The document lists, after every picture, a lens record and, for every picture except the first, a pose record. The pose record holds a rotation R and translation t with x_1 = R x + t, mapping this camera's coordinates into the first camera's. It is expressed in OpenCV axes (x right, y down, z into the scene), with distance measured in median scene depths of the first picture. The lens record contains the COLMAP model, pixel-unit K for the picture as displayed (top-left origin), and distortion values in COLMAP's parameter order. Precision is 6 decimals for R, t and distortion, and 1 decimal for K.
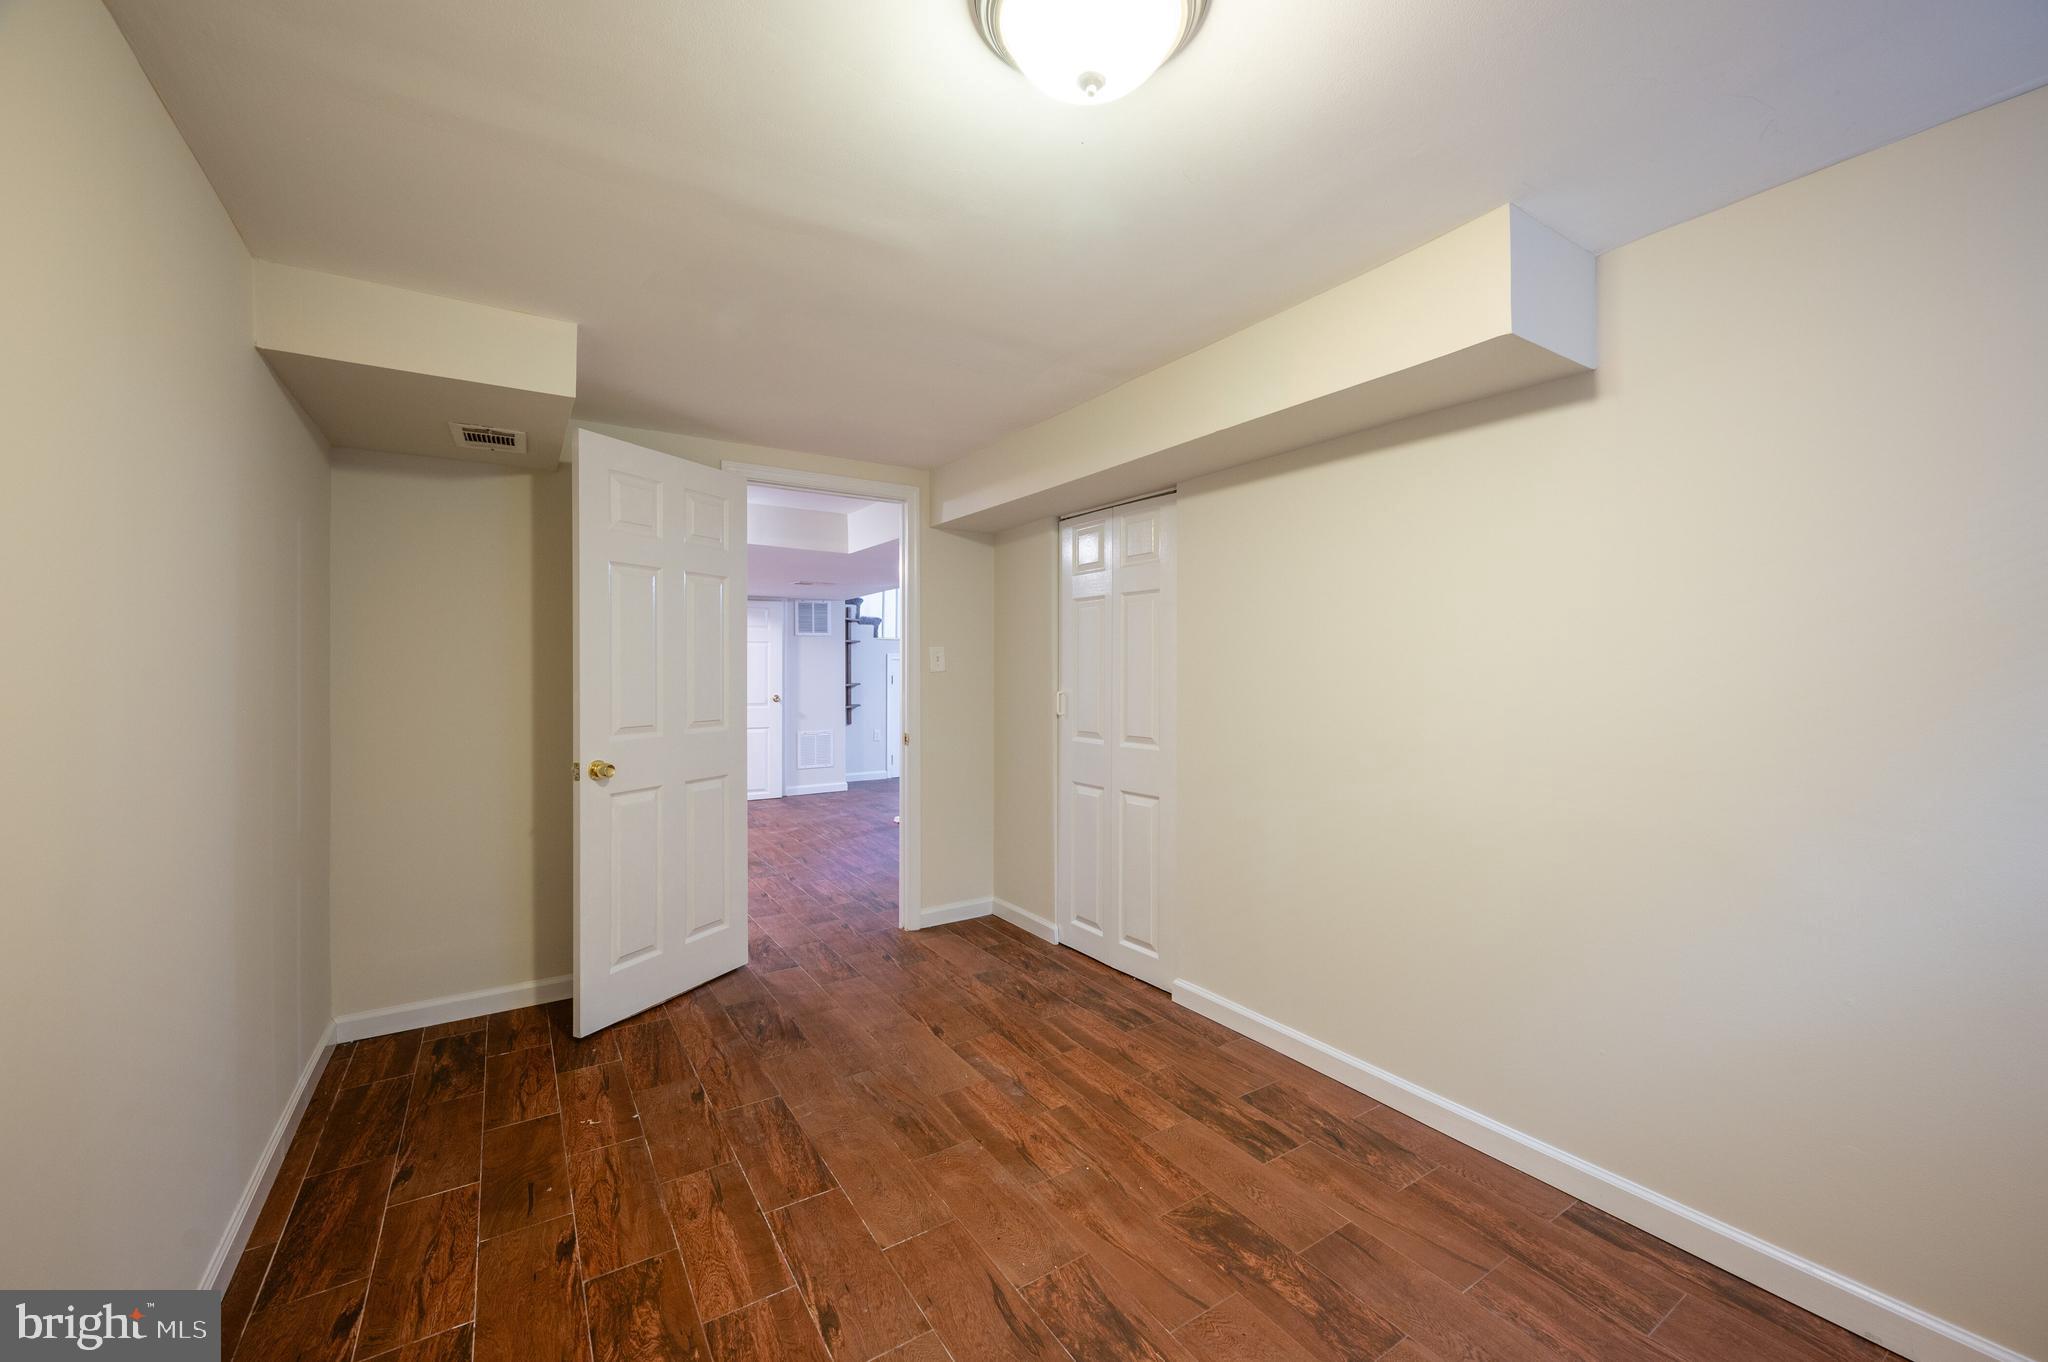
lens RADIAL K [[800.7, 0, 1033.3], [0, 800.7, 689.4], [0, 0, 1]] dist [-0.000968, 0.002559]
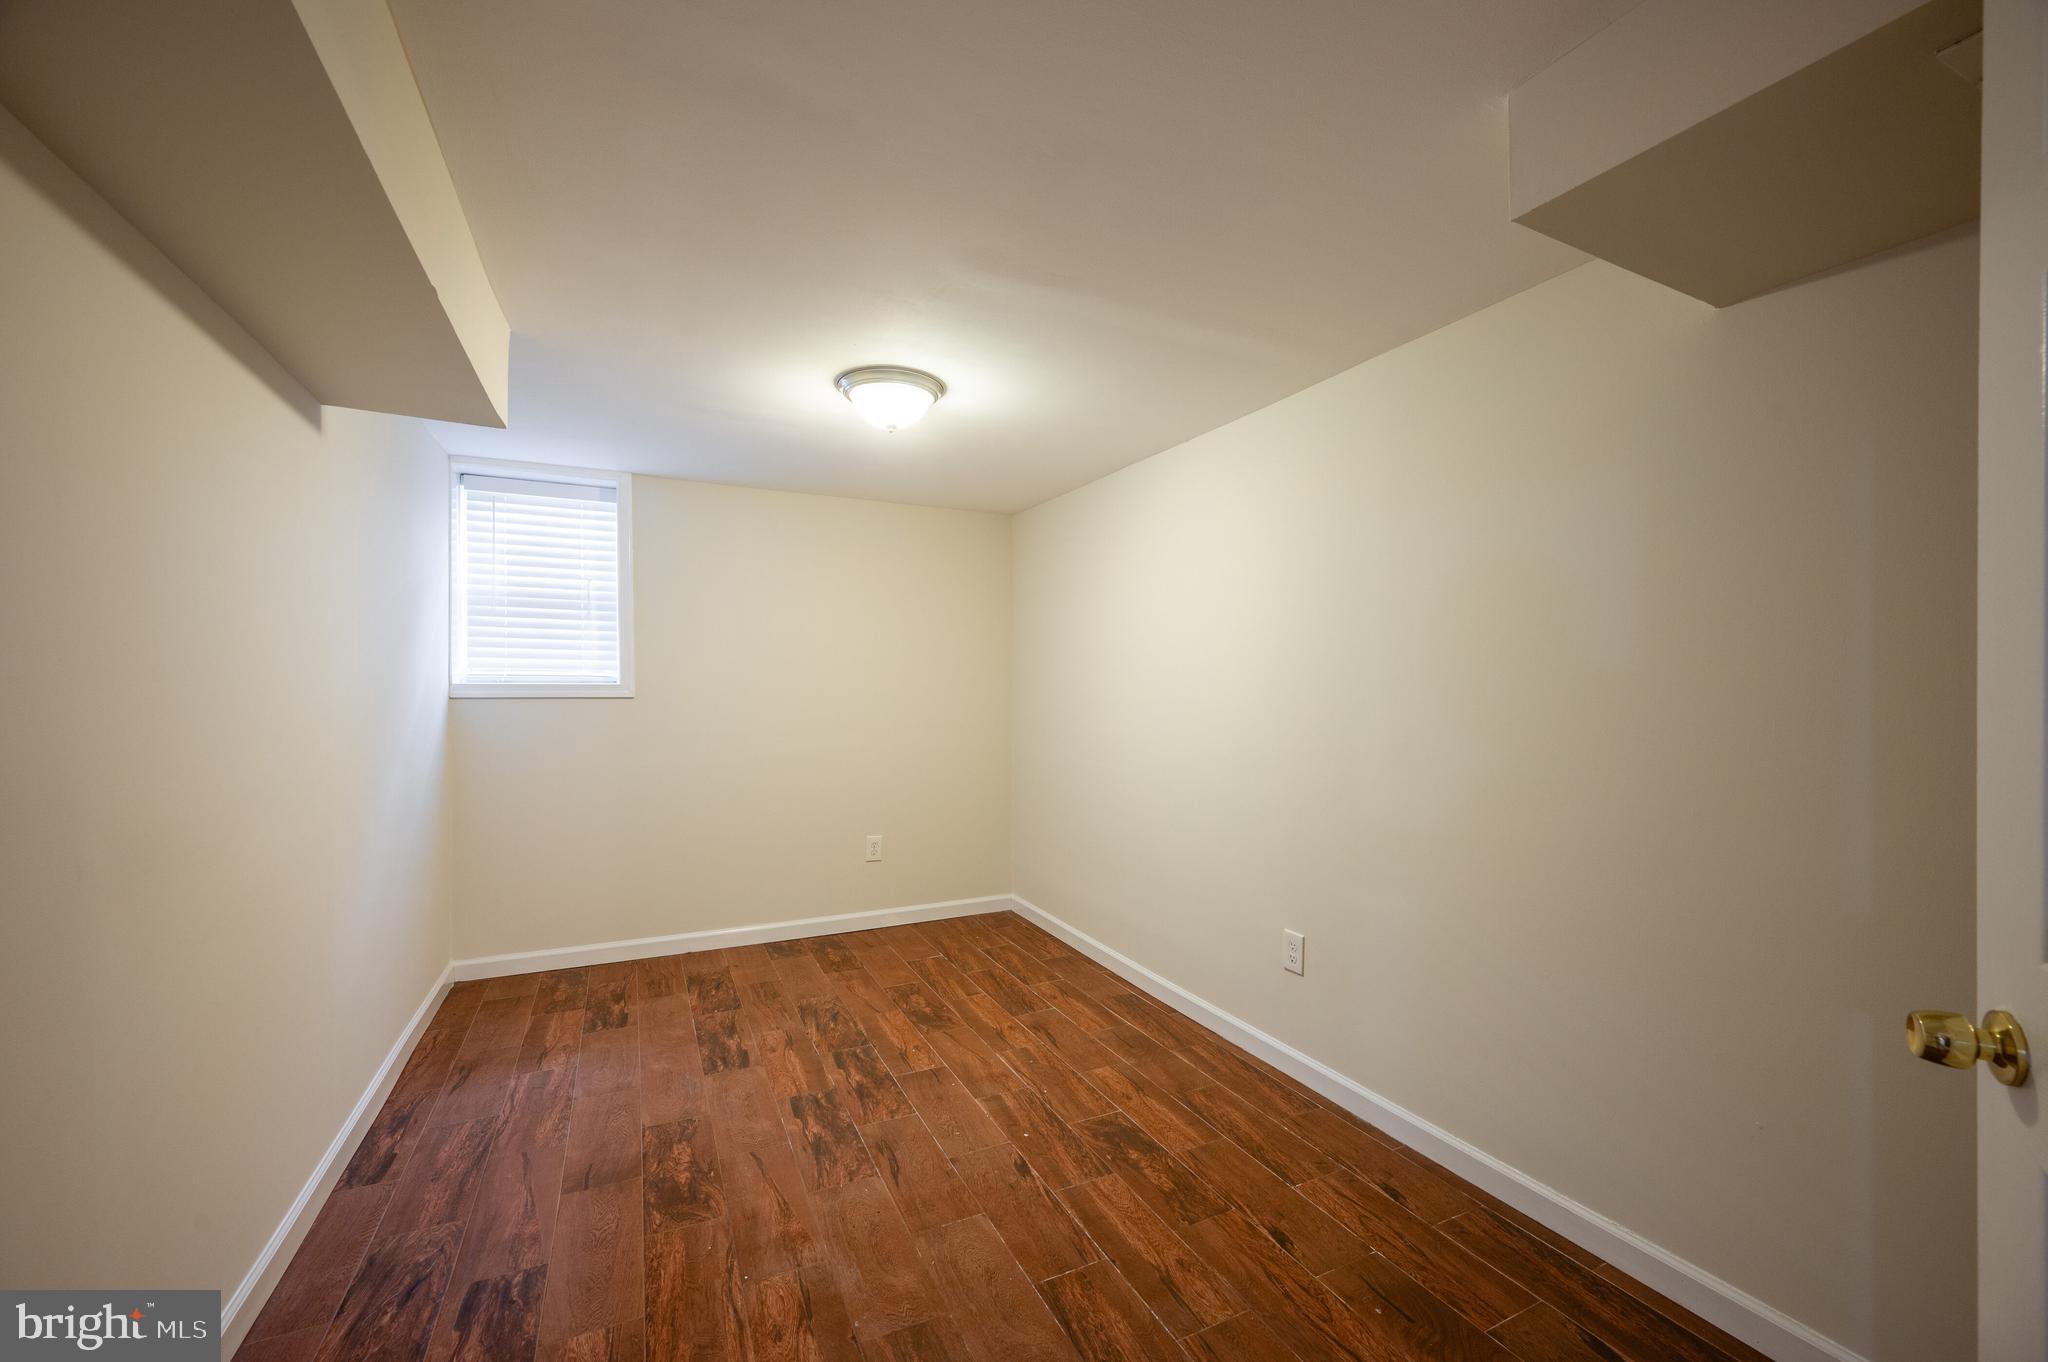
lens RADIAL K [[800.7, 0, 1033.3], [0, 800.7, 689.4], [0, 0, 1]] dist [-0.000968, 0.002559]
pose [[-0.993169, 0.000431, 0.116683, -0.366108], [0.003315, 0.999694, 0.024531, -0.046804], [-0.116637, 0.024751, -0.992866, 1.969354]]
